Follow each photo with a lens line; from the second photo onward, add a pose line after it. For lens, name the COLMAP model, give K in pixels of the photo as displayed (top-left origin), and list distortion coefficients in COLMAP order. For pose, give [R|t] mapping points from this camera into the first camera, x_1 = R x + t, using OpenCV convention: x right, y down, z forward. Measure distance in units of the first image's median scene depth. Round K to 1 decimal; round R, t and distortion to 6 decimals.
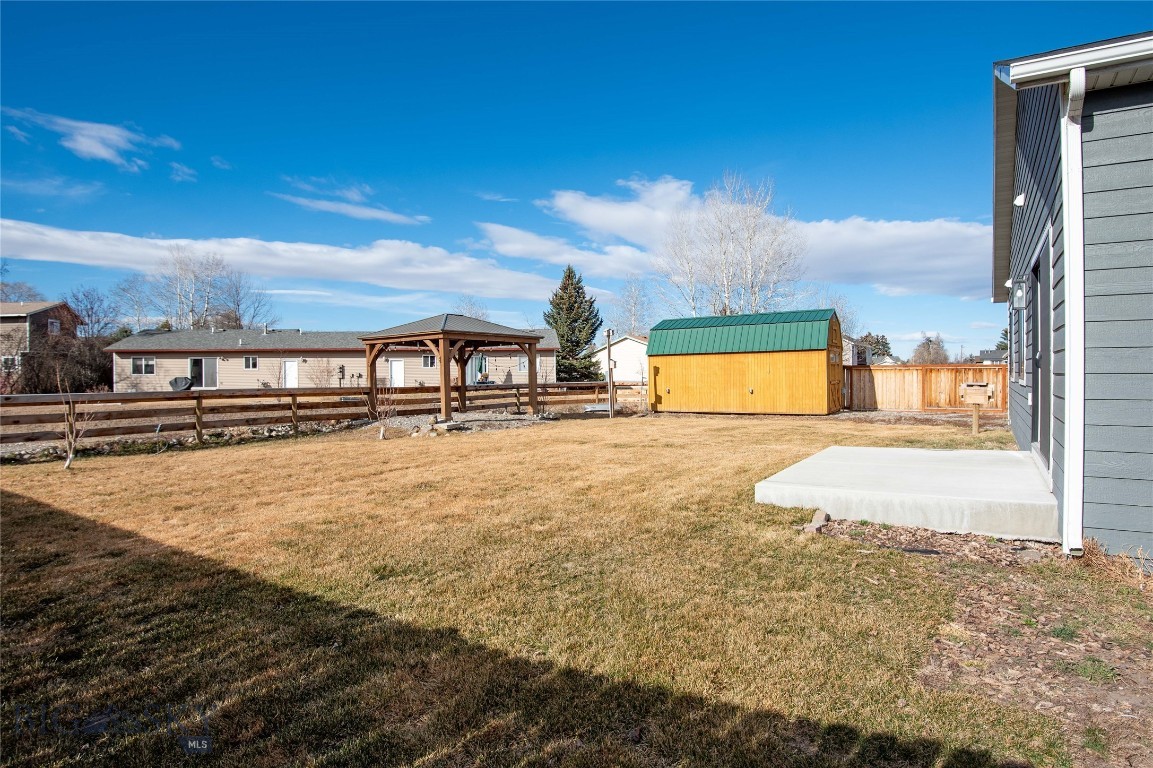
lens RADIAL K [[640.5, 0, 576.5], [0, 640.5, 384.0], [0, 0, 1]] dist [0.000500, -0.035020]
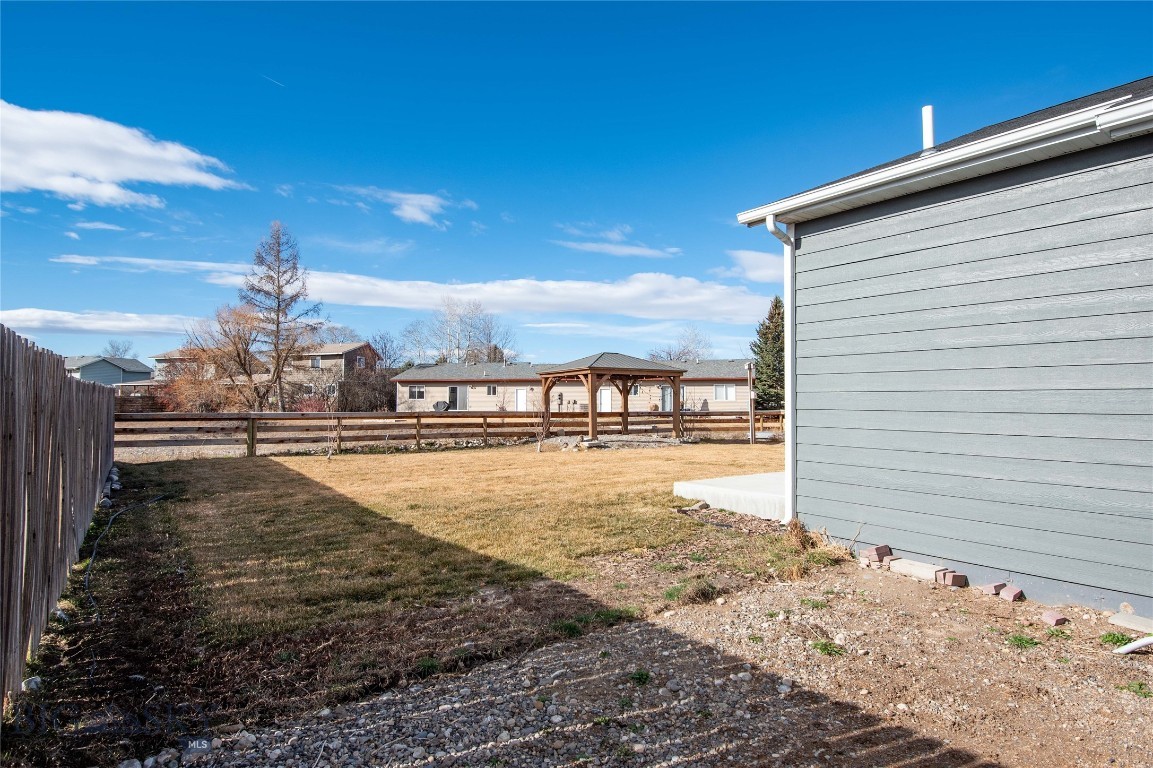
lens RADIAL K [[656.3, 0, 579.5], [0, 656.3, 378.0], [0, 0, 1]] dist [0.001840, -0.036822]
pose [[0.921616, -0.001598, -0.388099, 0.210017], [-0.017907, 0.998751, -0.046637, -0.002144], [0.387689, 0.049931, 0.920437, -0.144774]]
